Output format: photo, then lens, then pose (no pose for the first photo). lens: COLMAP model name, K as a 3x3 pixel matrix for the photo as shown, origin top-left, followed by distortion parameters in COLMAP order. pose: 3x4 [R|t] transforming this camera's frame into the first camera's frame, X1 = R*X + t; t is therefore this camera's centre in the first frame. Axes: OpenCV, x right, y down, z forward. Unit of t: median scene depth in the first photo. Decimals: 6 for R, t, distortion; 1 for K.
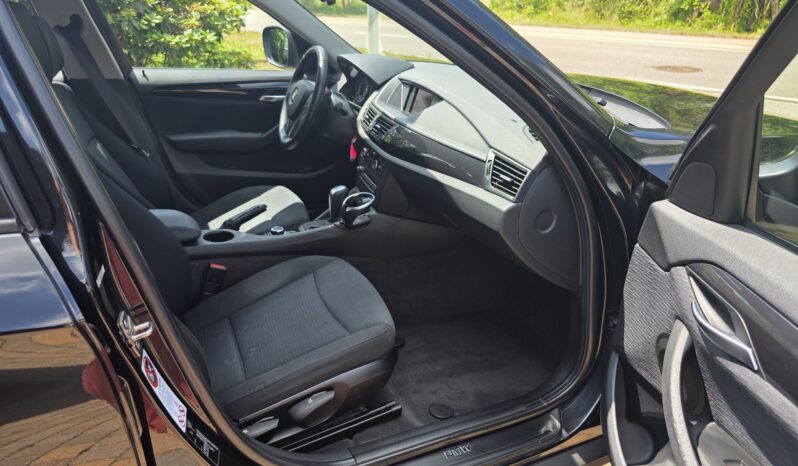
lens RADIAL K [[544.6, 0, 399.0], [0, 544.6, 233.0], [0, 0, 1]] dist [0.043364, -0.042083]
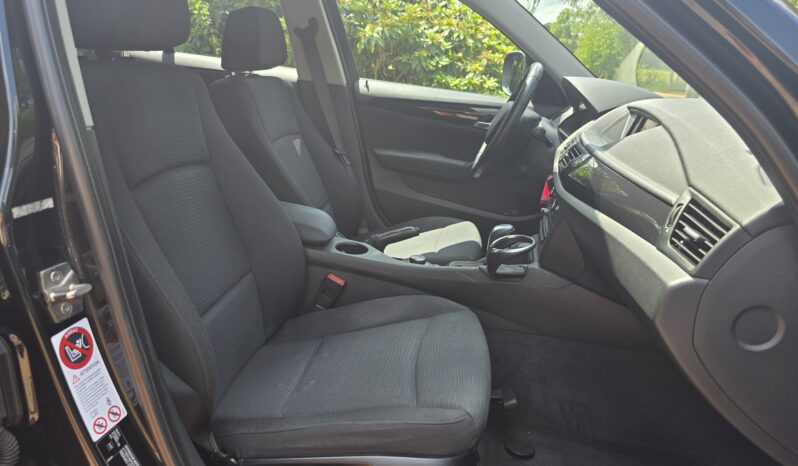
lens RADIAL K [[544.6, 0, 399.0], [0, 544.6, 233.0], [0, 0, 1]] dist [0.043364, -0.042083]
pose [[0.851269, 0.206929, -0.482204, 0.156108], [-0.262258, 0.963732, -0.049414, 0.005853], [0.454490, 0.168526, 0.874664, 0.264988]]
